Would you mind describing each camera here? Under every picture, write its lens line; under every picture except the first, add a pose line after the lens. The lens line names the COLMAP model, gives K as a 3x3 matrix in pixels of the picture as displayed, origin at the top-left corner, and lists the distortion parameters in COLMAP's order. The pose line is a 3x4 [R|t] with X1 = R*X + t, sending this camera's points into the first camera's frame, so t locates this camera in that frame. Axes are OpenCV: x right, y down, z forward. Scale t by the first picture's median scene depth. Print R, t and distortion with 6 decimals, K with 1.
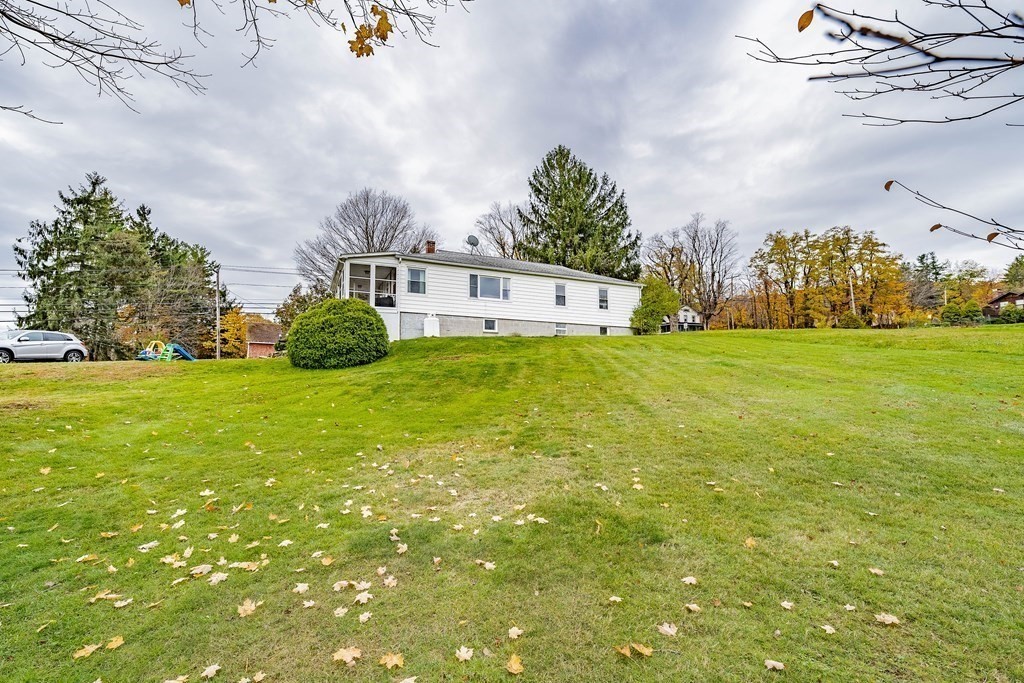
lens RADIAL K [[437.2, 0, 513.1], [0, 437.2, 381.7], [0, 0, 1]] dist [0.000781, 0.000021]
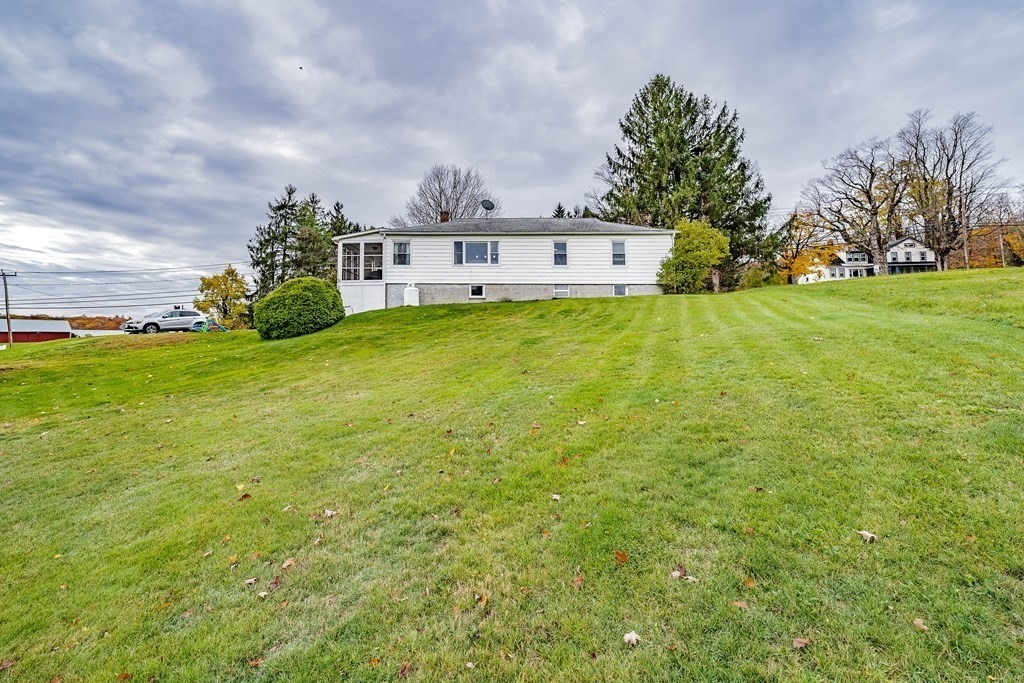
lens RADIAL K [[440.3, 0, 512.0], [0, 440.3, 341.5], [0, 0, 1]] dist [-0.000750, -0.000131]
pose [[0.897561, 0.009843, -0.440781, 0.388893], [-0.004578, 0.999905, 0.013008, -0.024273], [0.440867, -0.009658, 0.897520, 0.120965]]
